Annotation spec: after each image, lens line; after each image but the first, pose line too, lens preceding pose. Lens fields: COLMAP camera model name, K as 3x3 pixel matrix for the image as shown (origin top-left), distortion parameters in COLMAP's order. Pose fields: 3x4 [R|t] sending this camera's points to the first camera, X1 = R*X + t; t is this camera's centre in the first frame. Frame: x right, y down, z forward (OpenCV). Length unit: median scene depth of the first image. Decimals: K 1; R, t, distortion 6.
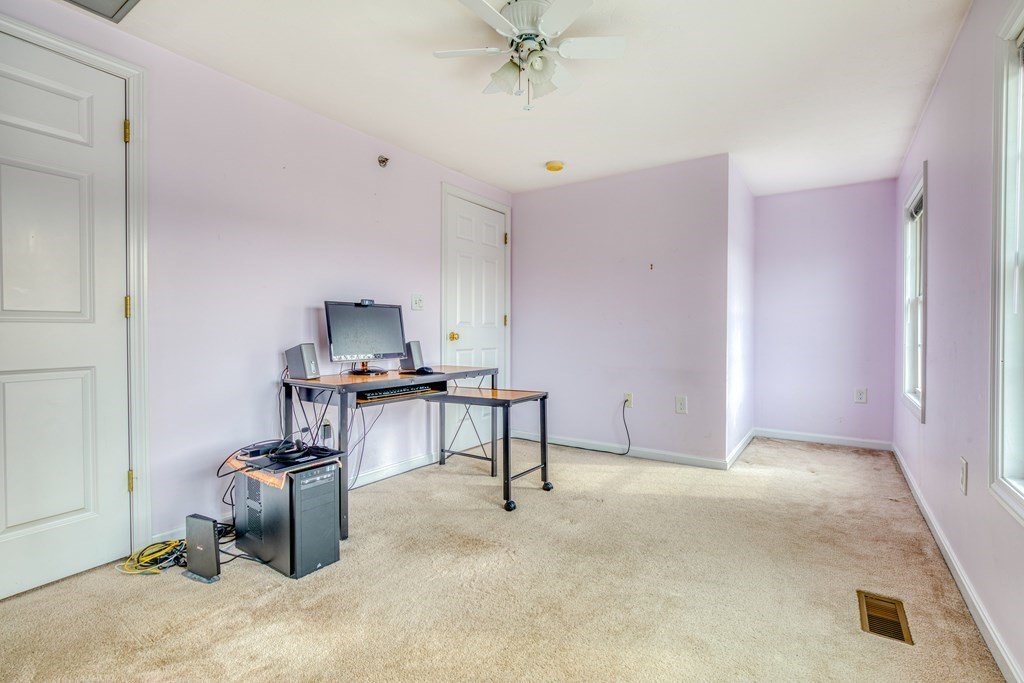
lens RADIAL K [[464.6, 0, 519.2], [0, 464.6, 336.9], [0, 0, 1]] dist [-0.017967, -0.001250]
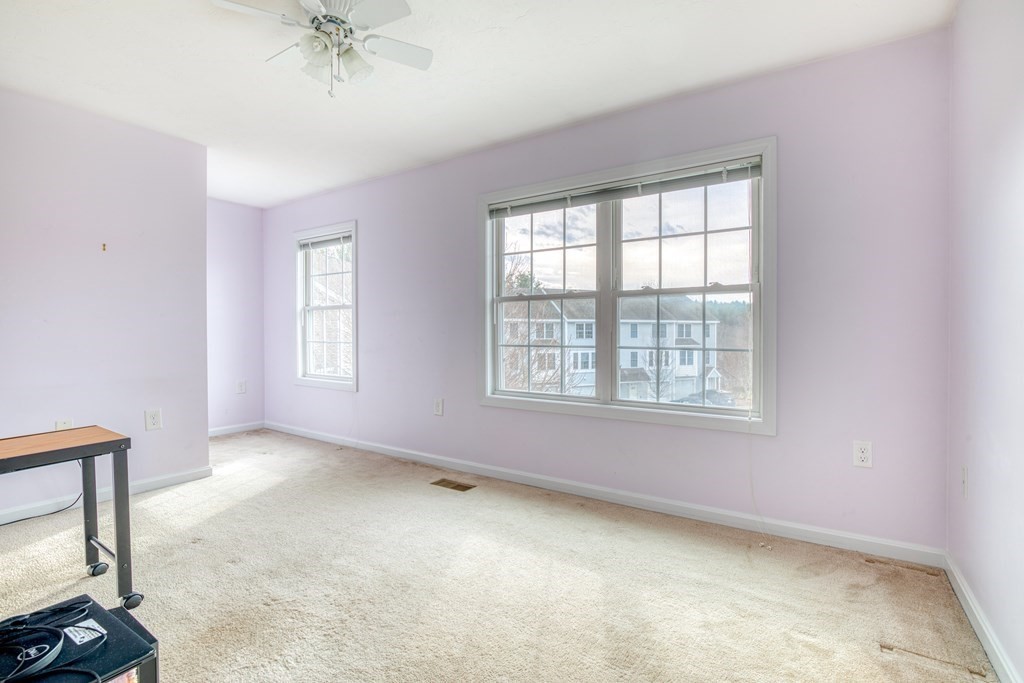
lens RADIAL K [[541.7, 0, 469.8], [0, 541.7, 343.4], [0, 0, 1]] dist [0.048279, 0.000041]
pose [[-0.001277, -0.021030, 0.999778, -0.846904], [0.005764, 0.999762, 0.021037, -0.012835], [-0.999983, 0.005790, -0.001155, 0.550721]]
